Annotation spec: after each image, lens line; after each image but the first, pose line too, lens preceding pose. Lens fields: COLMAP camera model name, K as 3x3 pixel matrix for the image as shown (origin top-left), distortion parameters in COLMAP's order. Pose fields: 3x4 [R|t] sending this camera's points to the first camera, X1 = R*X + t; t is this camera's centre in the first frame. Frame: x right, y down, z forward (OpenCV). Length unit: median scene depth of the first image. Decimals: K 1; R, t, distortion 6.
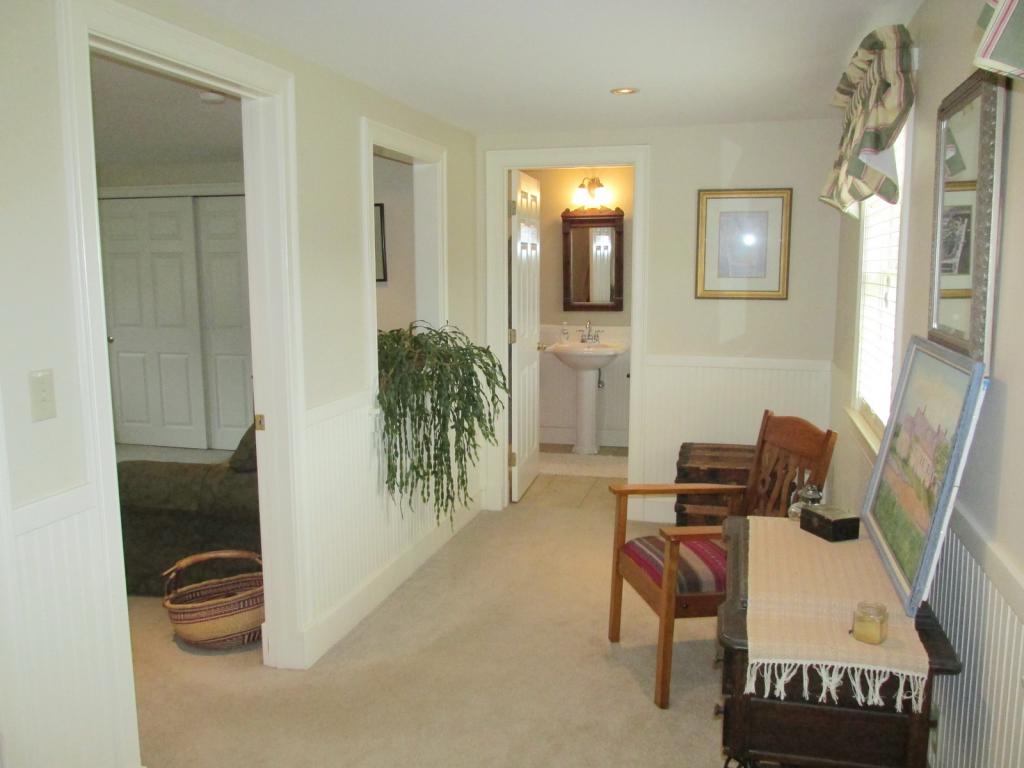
lens RADIAL K [[853.8, 0, 513.8], [0, 853.8, 383.9], [0, 0, 1]] dist [-0.029628, 0.004808]
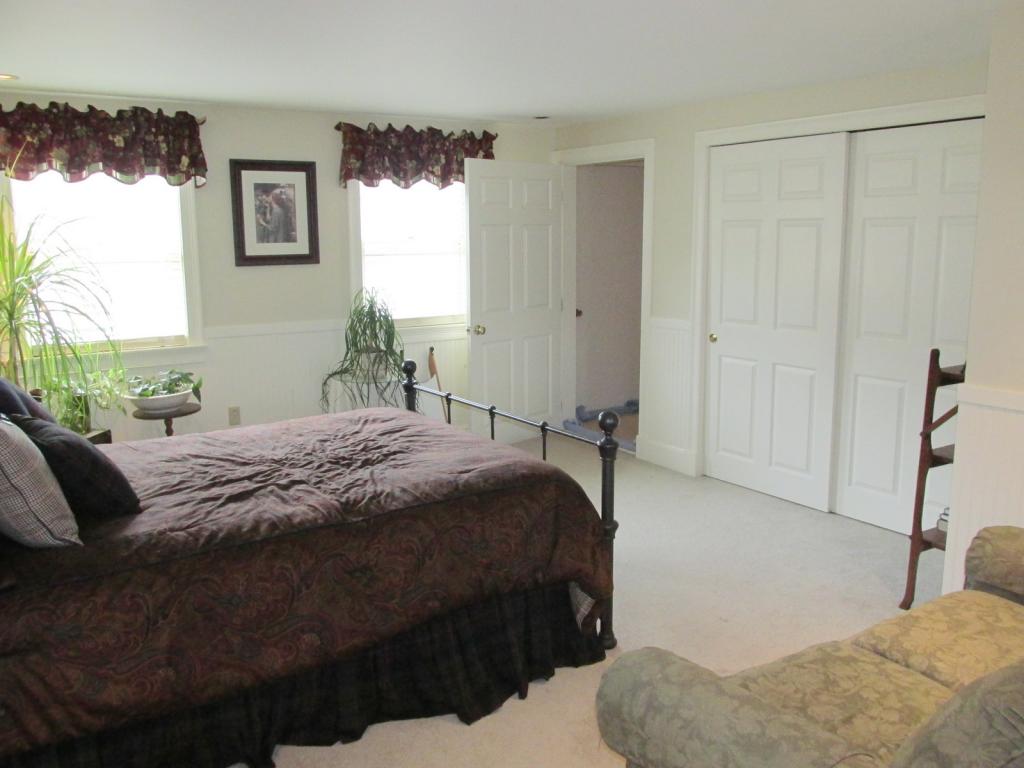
lens RADIAL K [[853.8, 0, 512.5], [0, 853.8, 384.1], [0, 0, 1]] dist [-0.029628, 0.004808]
pose [[0.755275, 0.113286, -0.645543, -0.127897], [-0.085930, 0.993562, 0.073823, -0.053145], [0.649750, -0.000285, 0.760148, 0.331699]]
